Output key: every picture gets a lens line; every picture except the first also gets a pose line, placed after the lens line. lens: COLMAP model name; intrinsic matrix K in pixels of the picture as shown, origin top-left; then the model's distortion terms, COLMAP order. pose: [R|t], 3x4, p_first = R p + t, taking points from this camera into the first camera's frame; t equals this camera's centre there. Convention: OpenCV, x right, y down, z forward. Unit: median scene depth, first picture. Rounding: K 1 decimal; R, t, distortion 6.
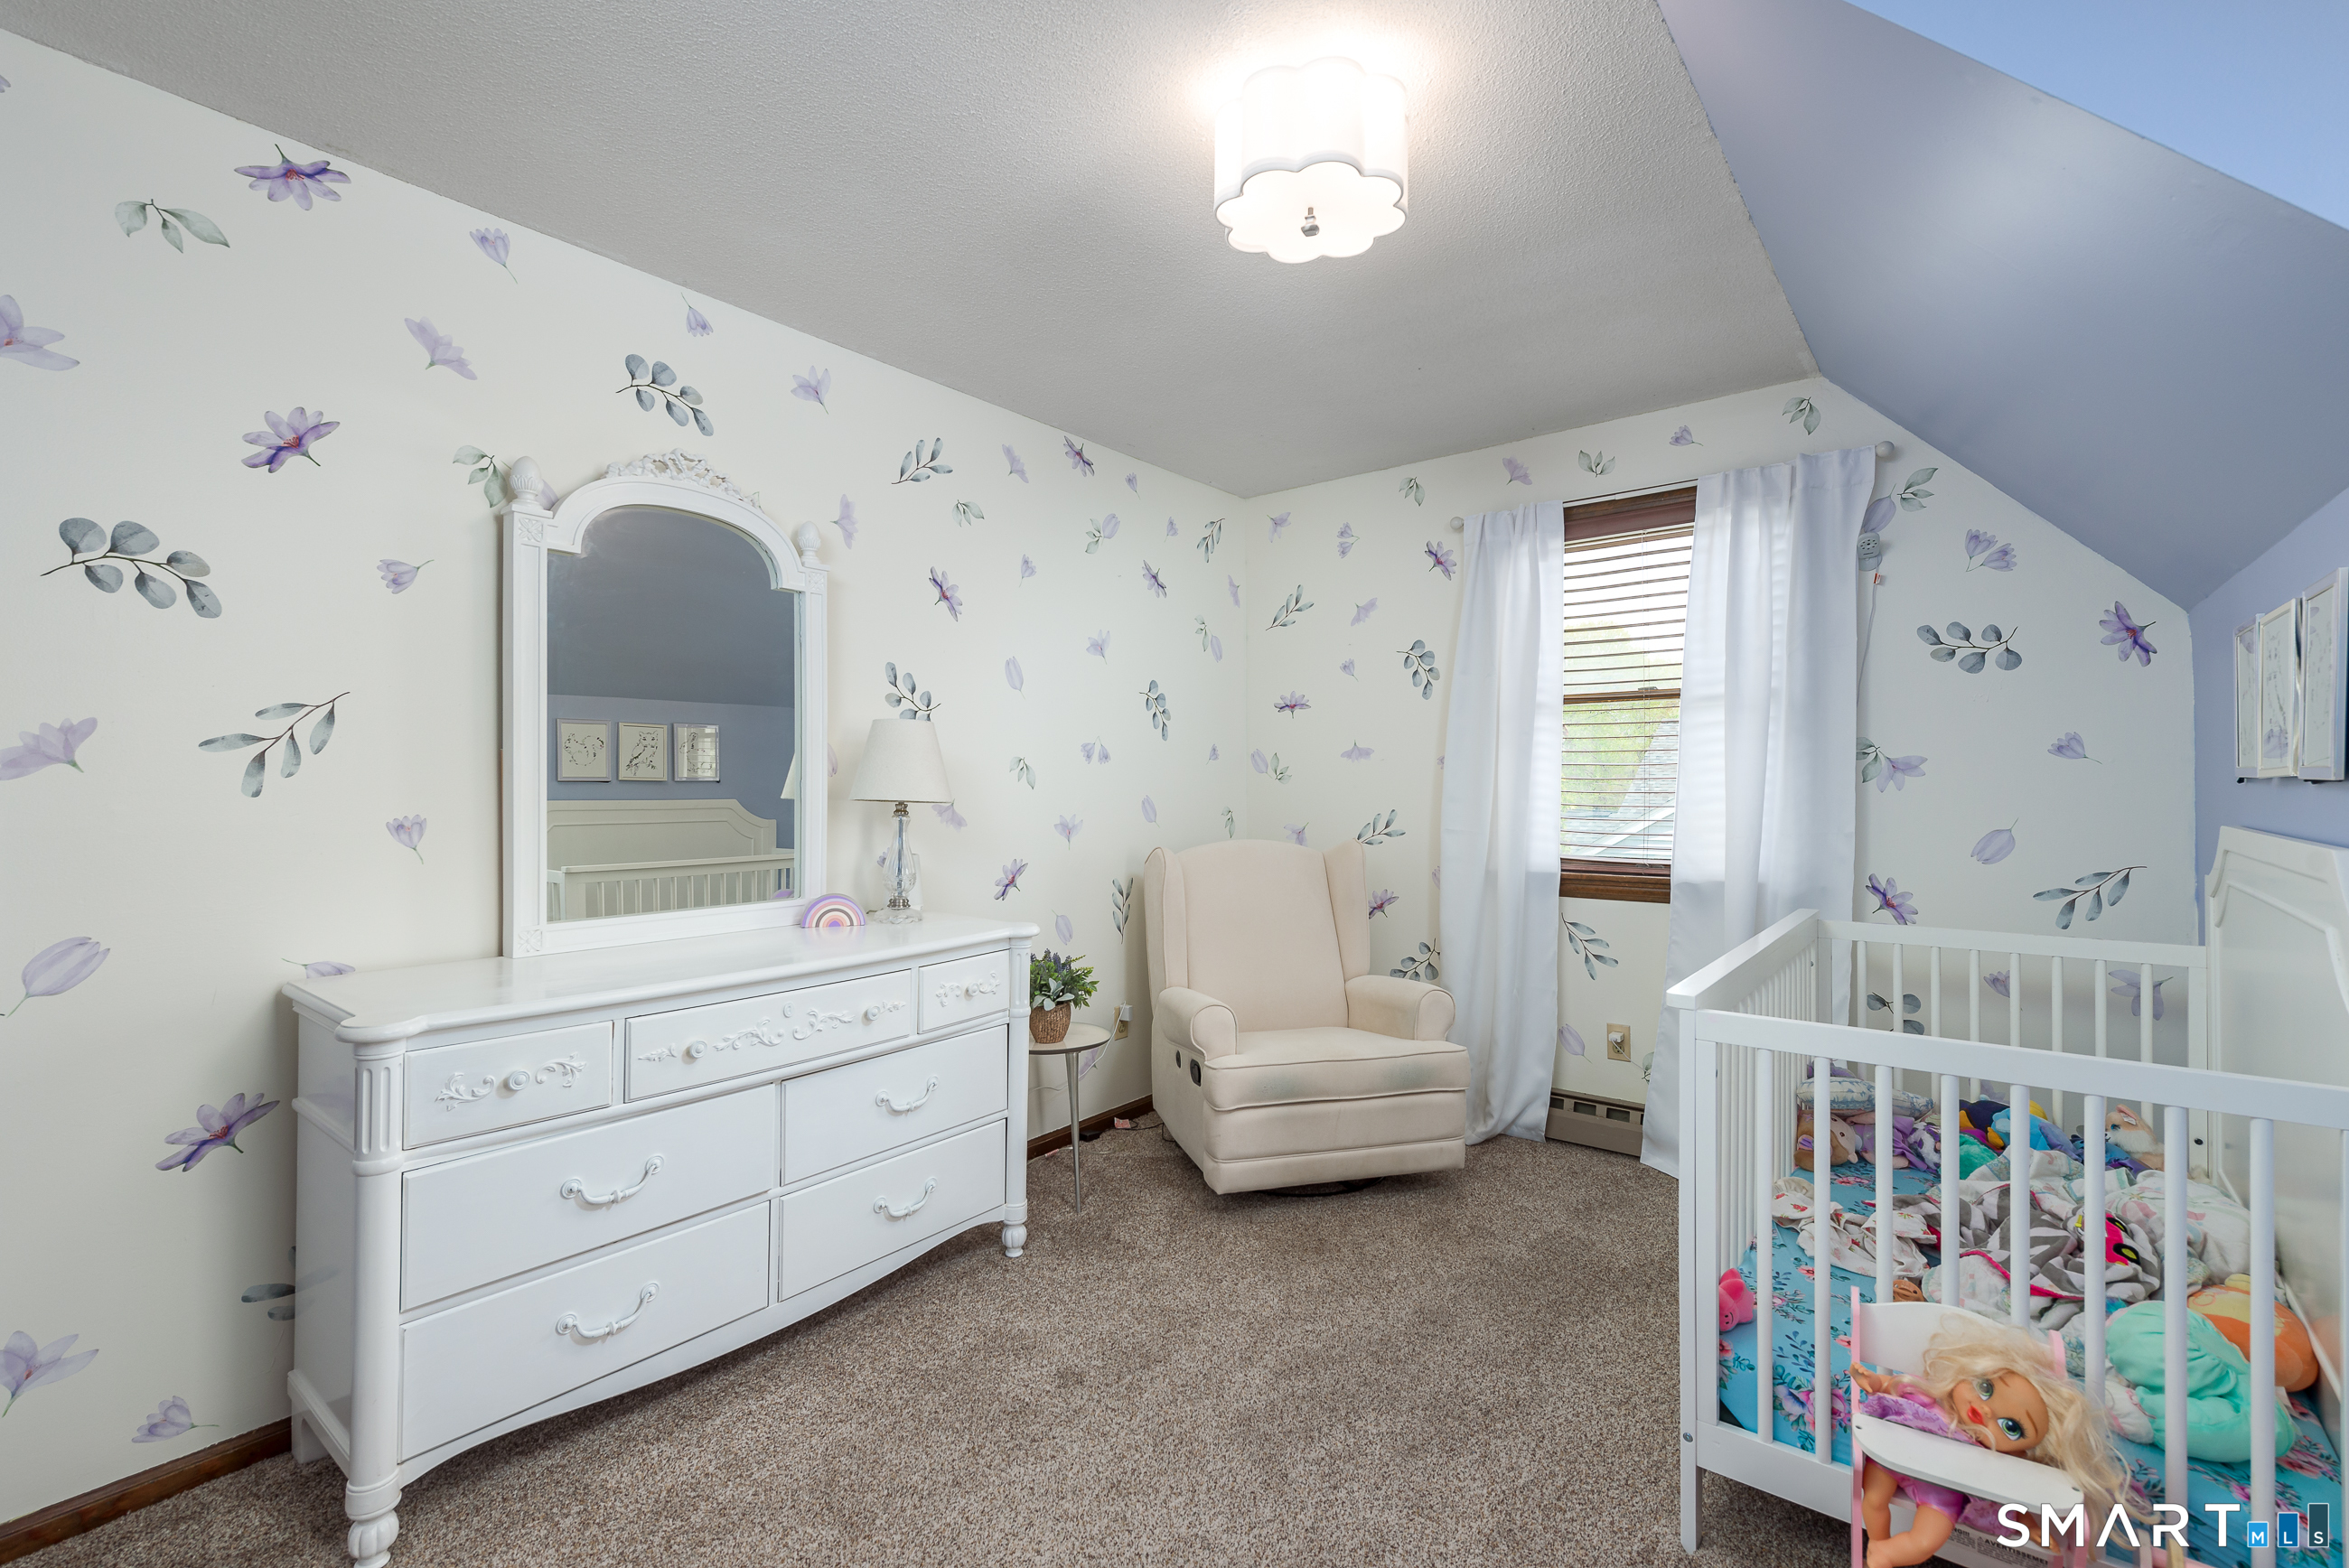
lens RADIAL K [[1052.1, 0, 1166.4], [0, 1052.1, 784.5], [0, 0, 1]] dist [0.020444, 0.000104]
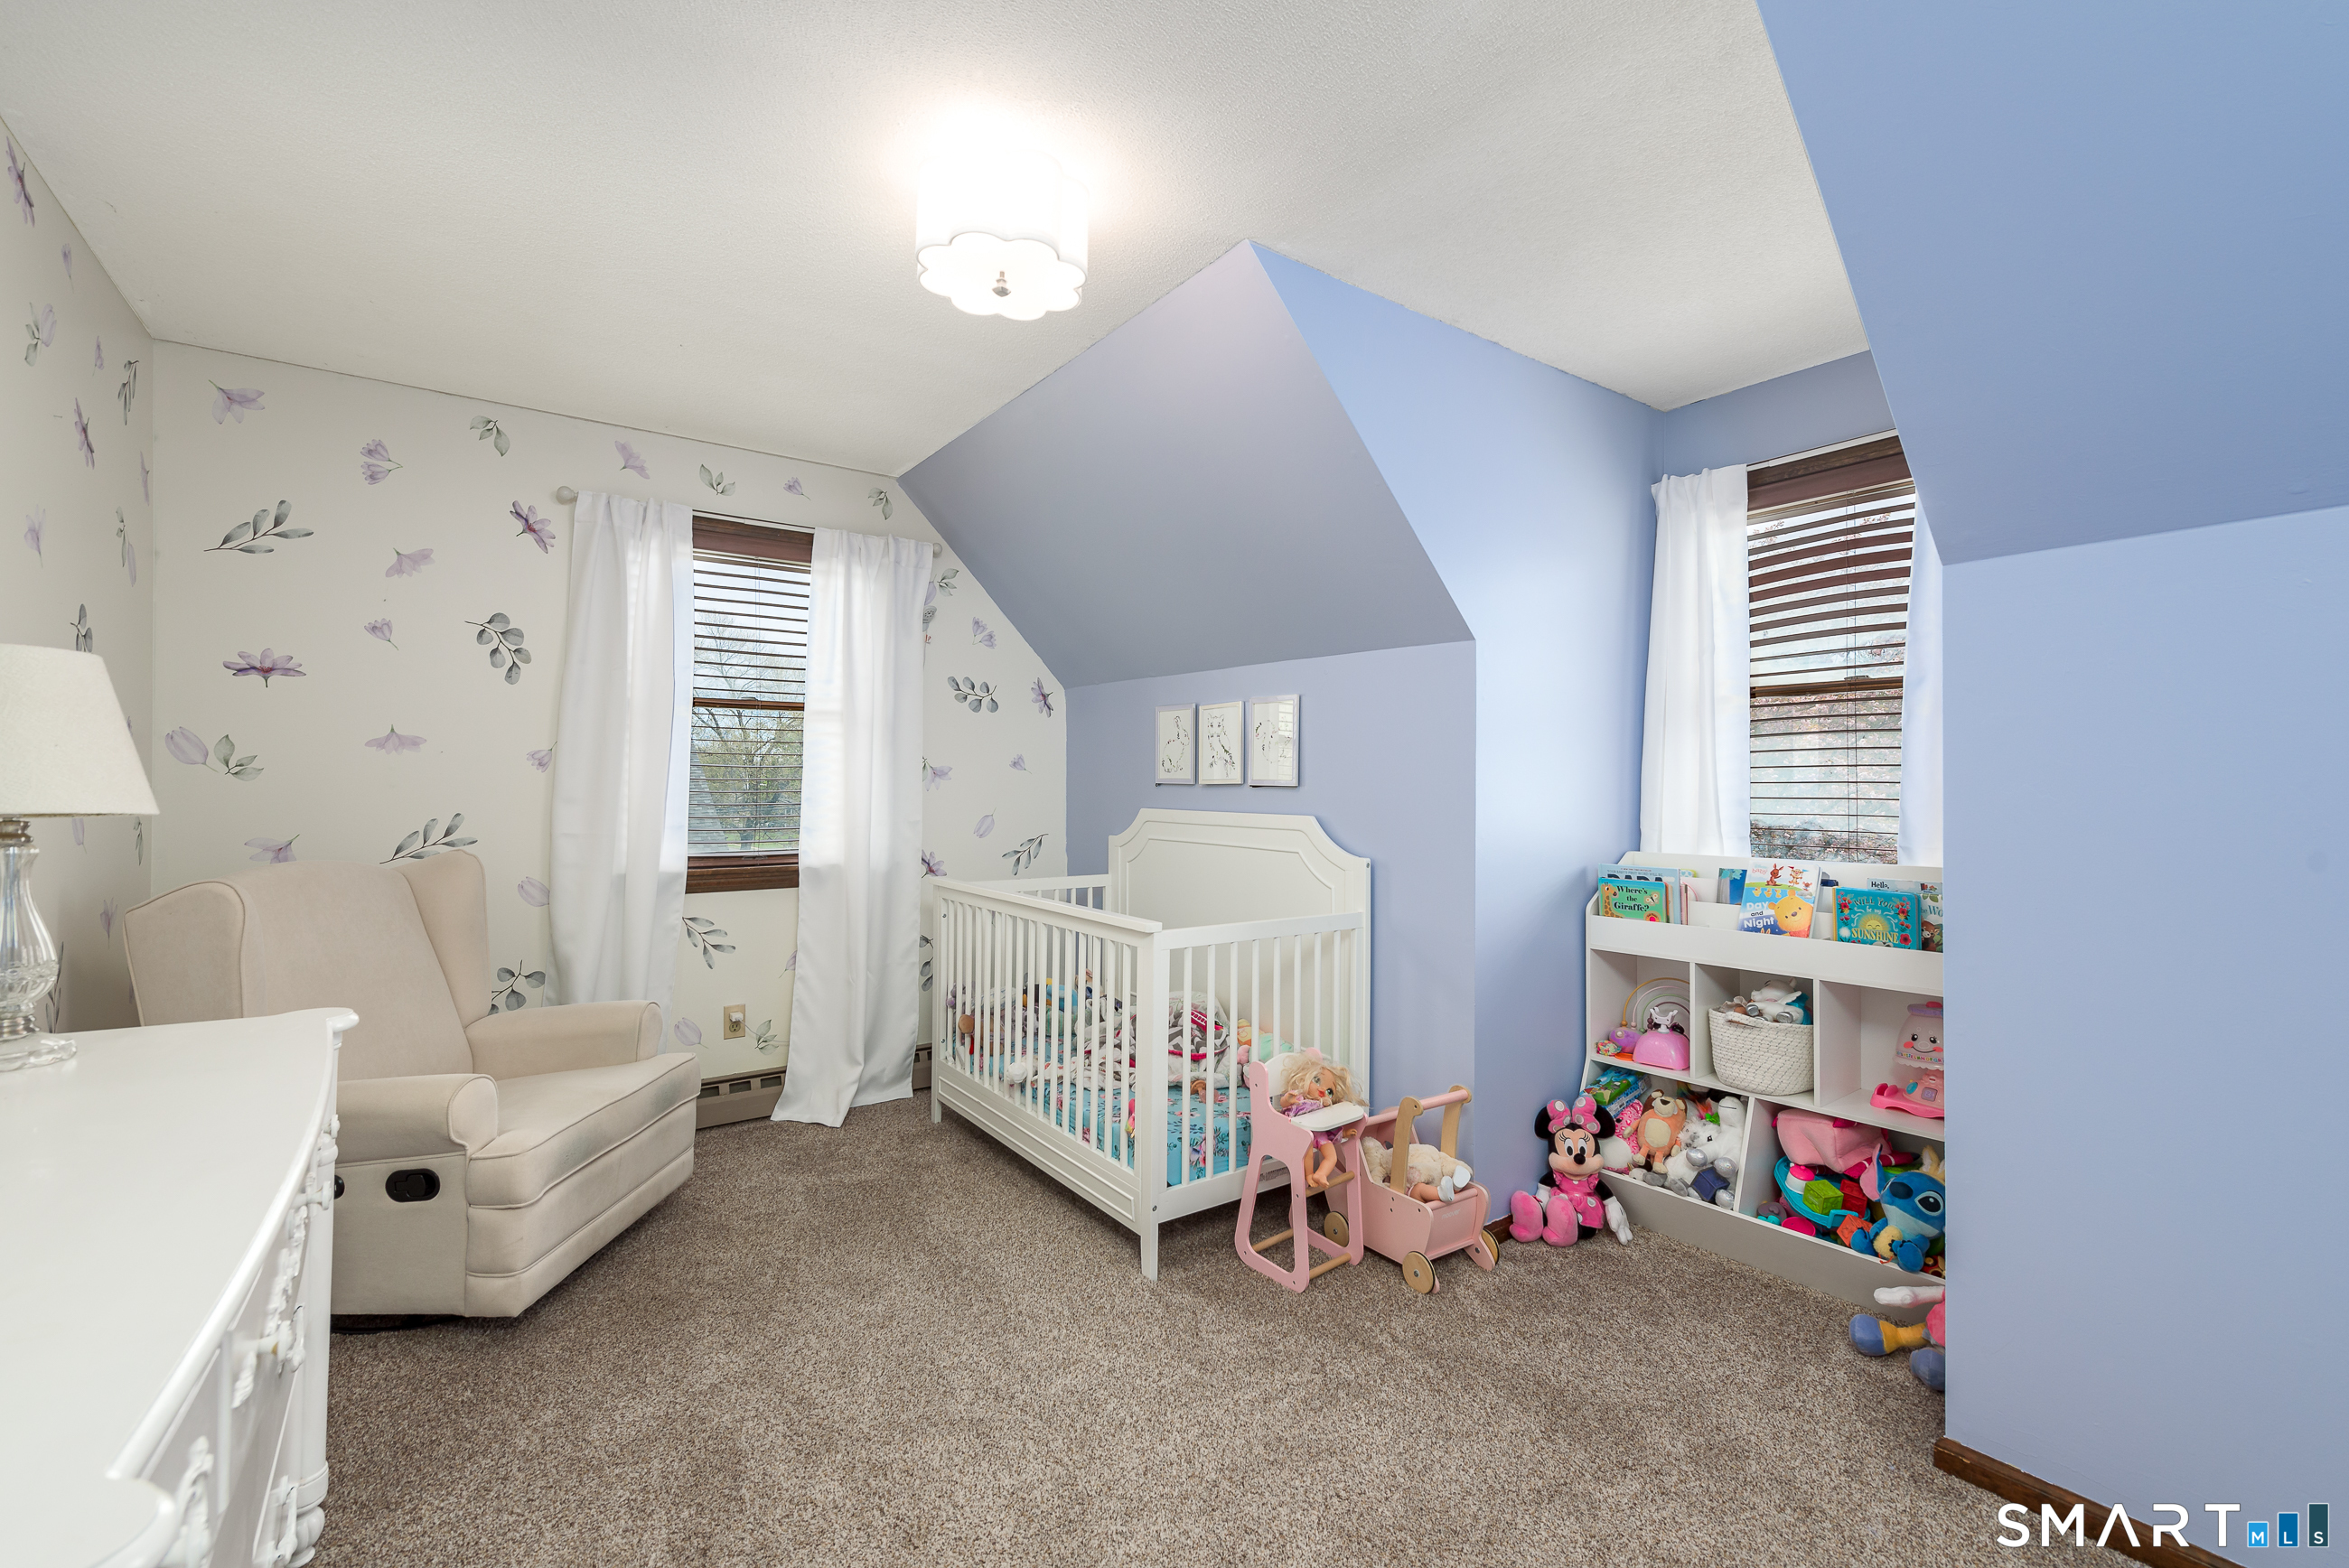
lens RADIAL K [[1005.5, 0, 1174.5], [0, 1005.5, 784.0], [0, 0, 1]] dist [0.019990, -0.007942]
pose [[0.266891, 0.004730, 0.963715, -0.474491], [-0.006236, 0.999975, -0.003181, 0.000029], [-0.963707, -0.005160, 0.266914, 0.301544]]
